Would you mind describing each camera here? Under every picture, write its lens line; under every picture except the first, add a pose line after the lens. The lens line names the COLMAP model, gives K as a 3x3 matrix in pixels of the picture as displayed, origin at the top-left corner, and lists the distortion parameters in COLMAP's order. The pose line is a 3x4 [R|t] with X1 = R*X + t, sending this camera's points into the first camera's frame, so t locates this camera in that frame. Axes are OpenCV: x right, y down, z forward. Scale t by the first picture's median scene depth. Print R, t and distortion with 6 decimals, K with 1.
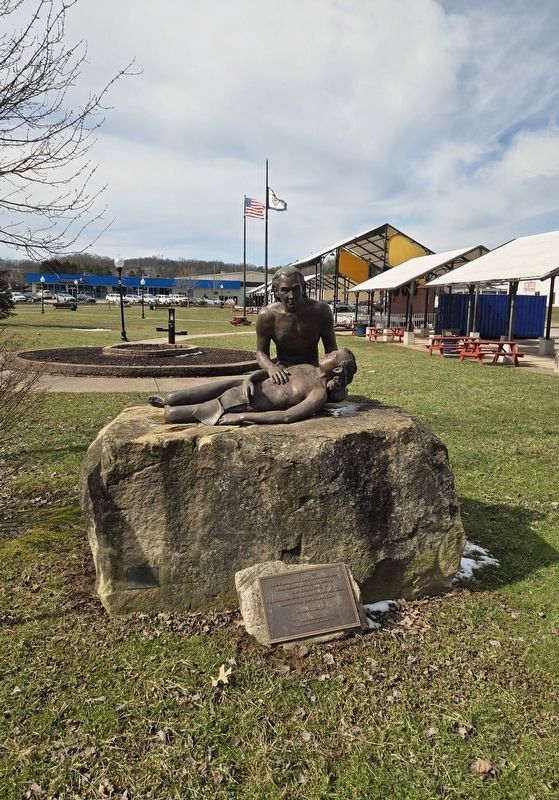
lens RADIAL K [[572.2, 0, 280.0], [0, 572.2, 380.2], [0, 0, 1]] dist [0.073354, -0.000503]
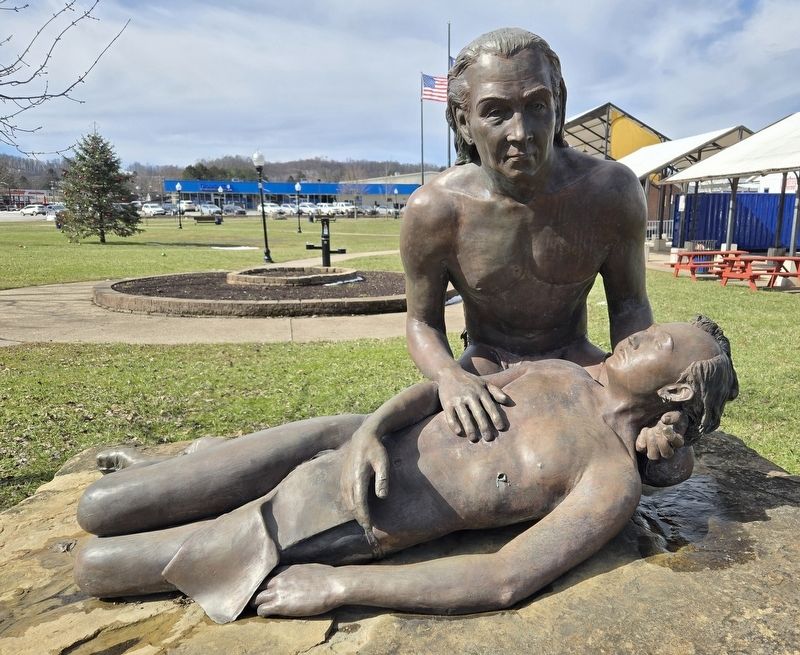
lens RADIAL K [[674.4, 0, 434.6], [0, 674.4, 343.6], [0, 0, 1]] dist [0.064586, -0.052152]
pose [[0.998628, -0.006940, -0.051909, -0.000652], [0.009932, 0.998289, 0.057617, -0.010021], [0.051421, -0.058054, 0.996988, 0.101943]]
